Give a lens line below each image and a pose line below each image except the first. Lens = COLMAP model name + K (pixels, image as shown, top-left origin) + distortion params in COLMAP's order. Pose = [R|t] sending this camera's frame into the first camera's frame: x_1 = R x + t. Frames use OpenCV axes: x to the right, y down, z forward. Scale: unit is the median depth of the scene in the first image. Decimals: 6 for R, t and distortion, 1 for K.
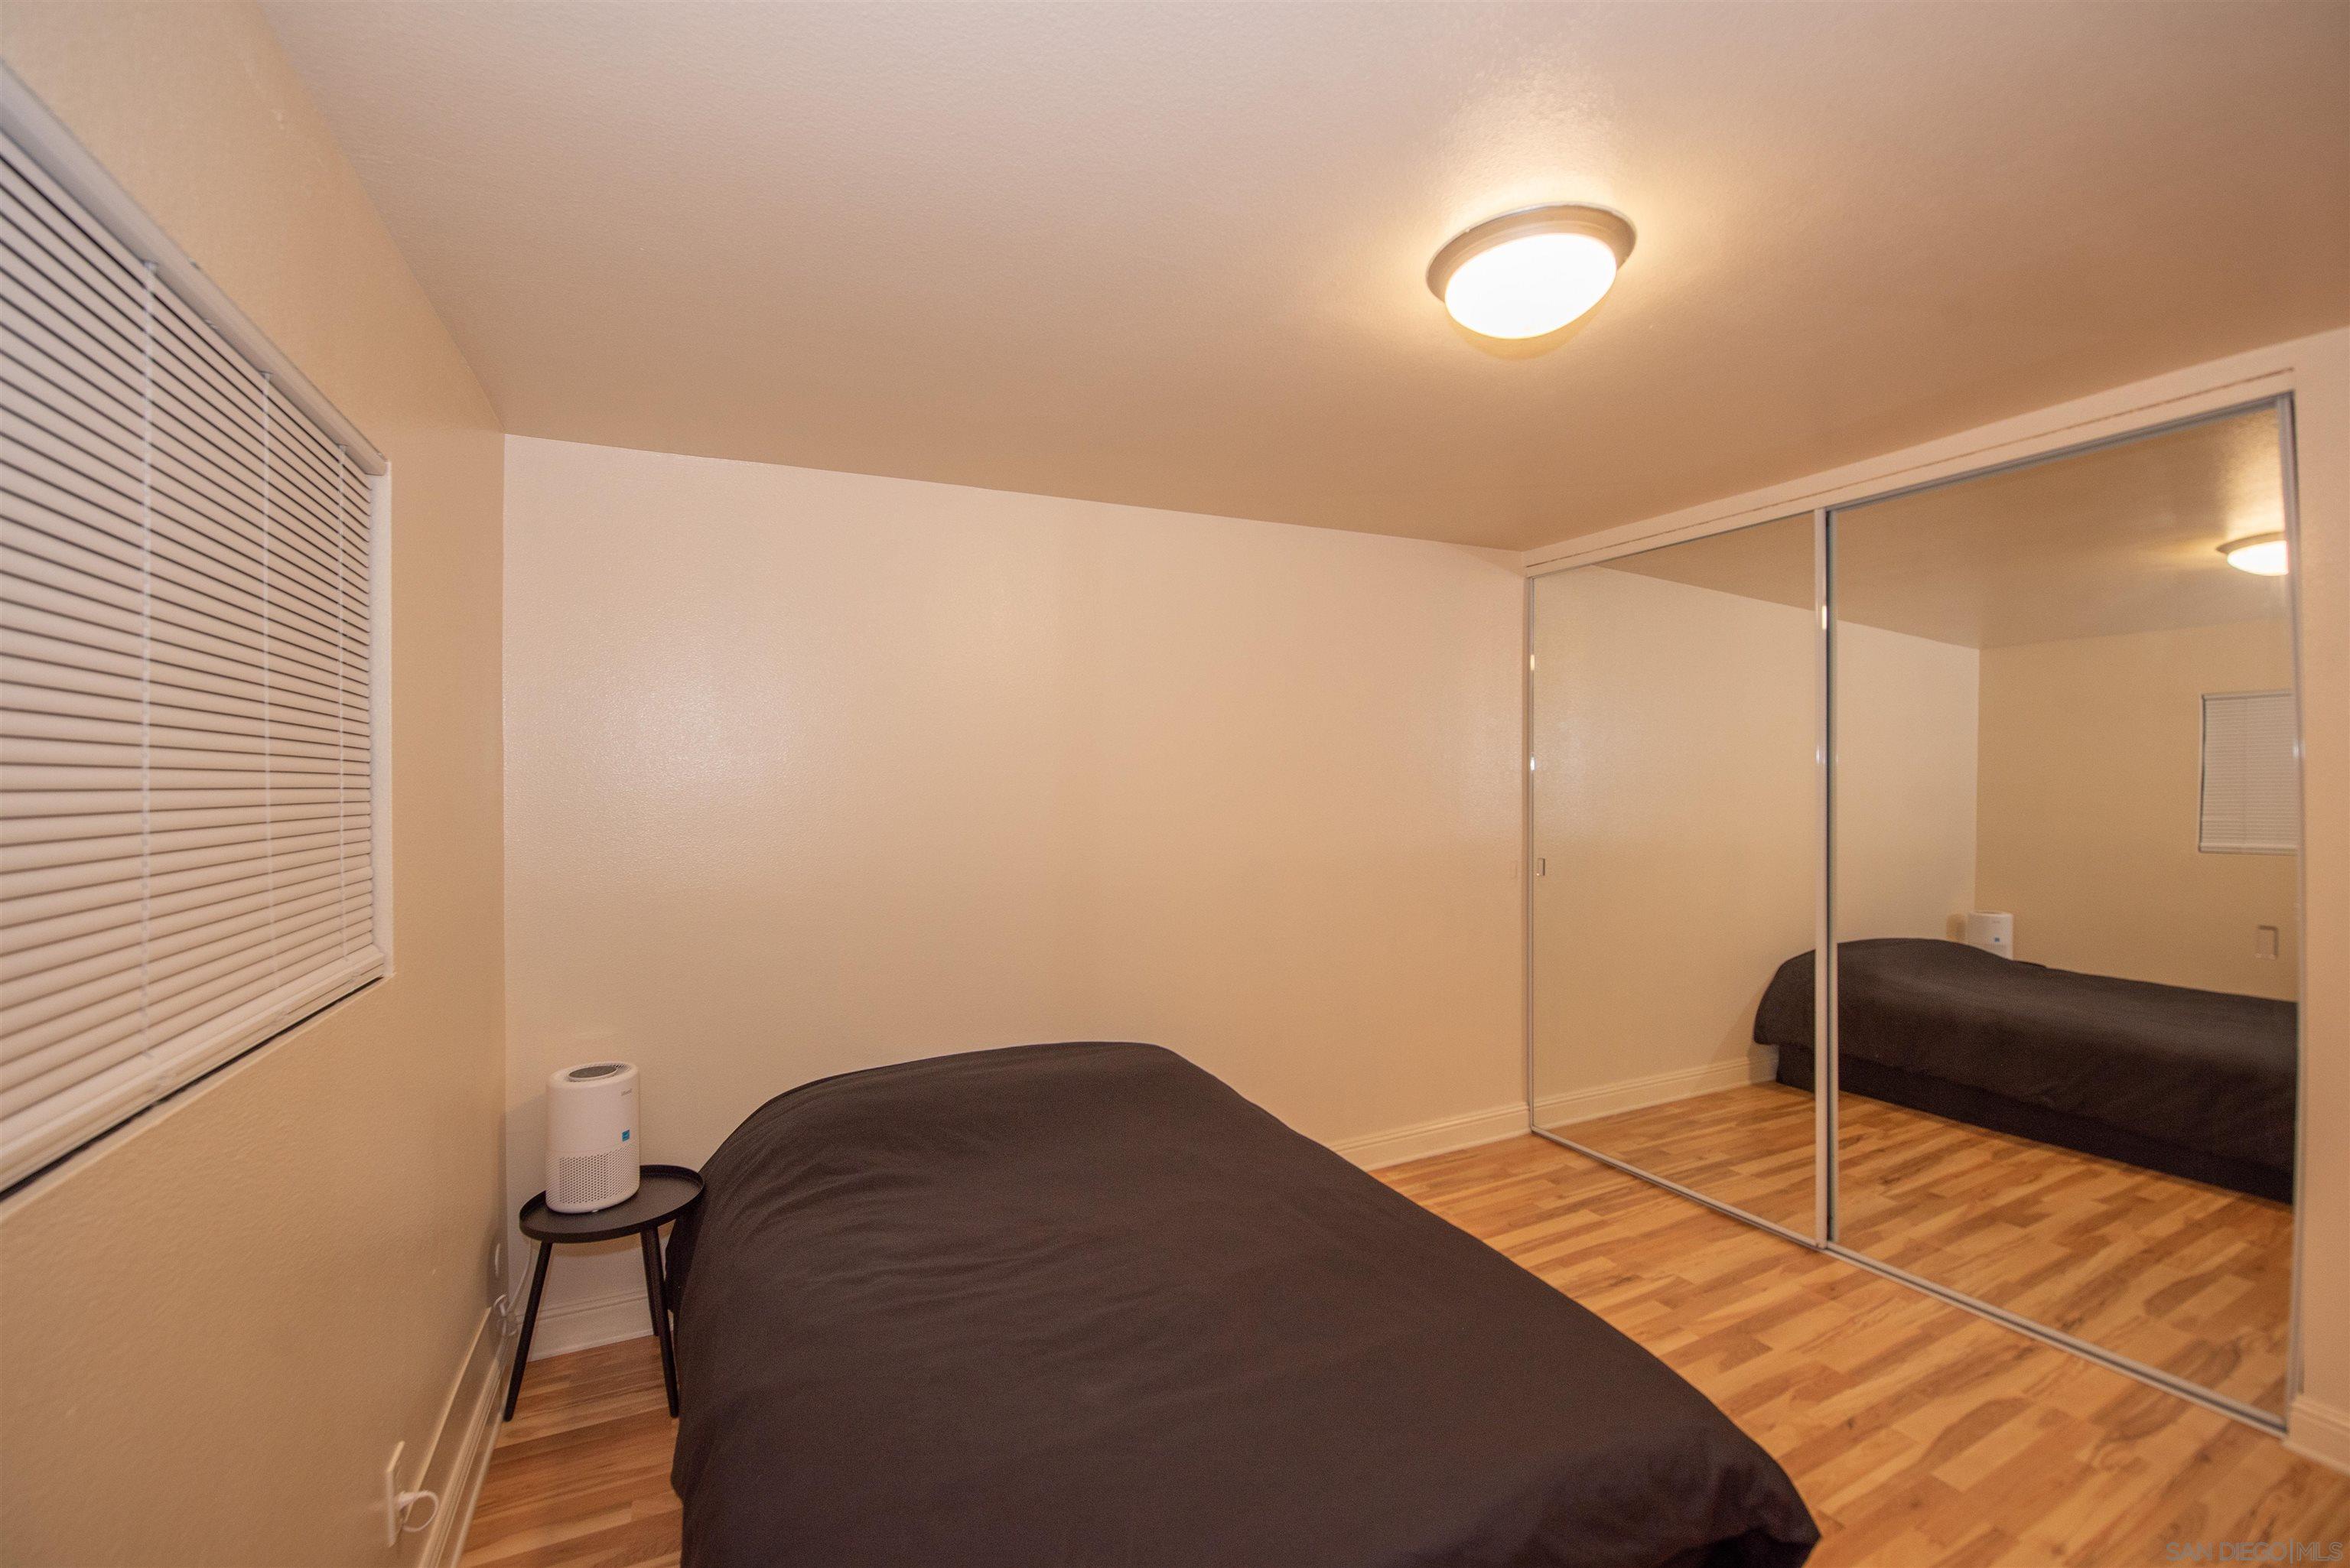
lens RADIAL K [[950.7, 0, 1189.9], [0, 950.7, 788.5], [0, 0, 1]] dist [-0.017327, -0.001264]
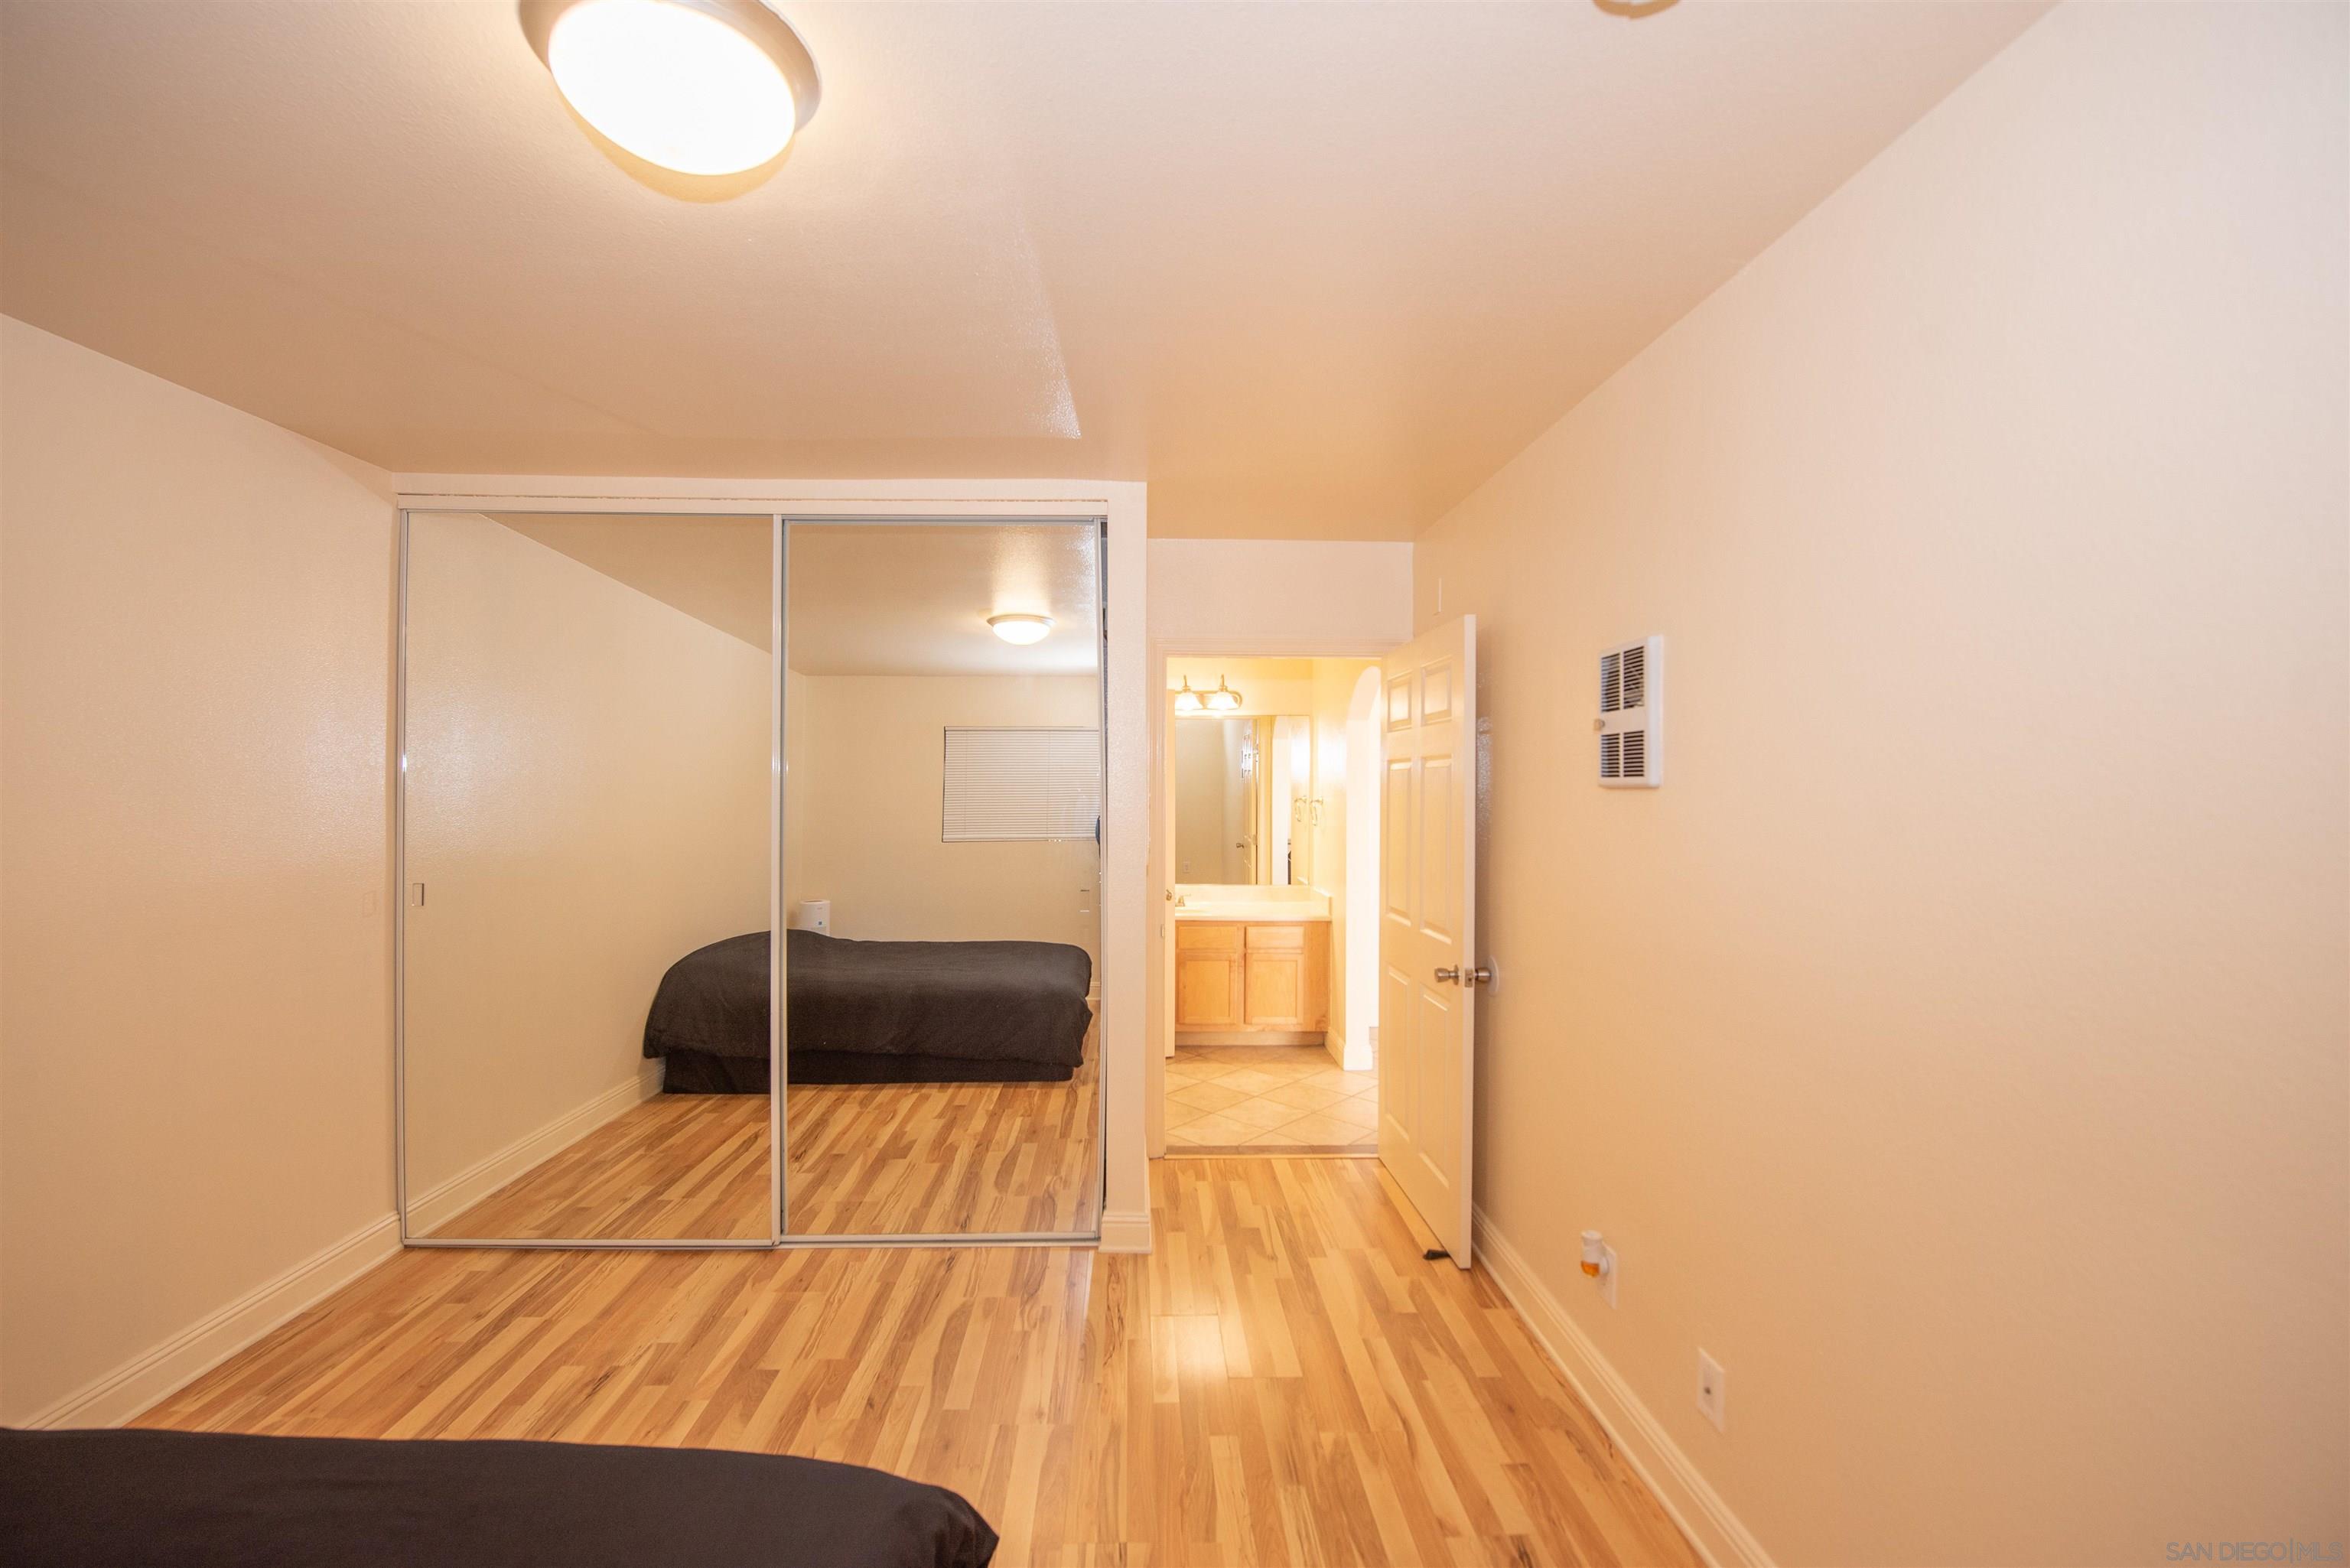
lens RADIAL K [[950.7, 0, 1170.6], [0, 950.7, 796.1], [0, 0, 1]] dist [-0.017327, -0.001264]
pose [[0.432188, 0.001584, 0.901782, -0.060097], [-0.001062, 0.999999, -0.001248, 0.005262], [-0.901783, -0.000418, 0.432190, 0.165043]]
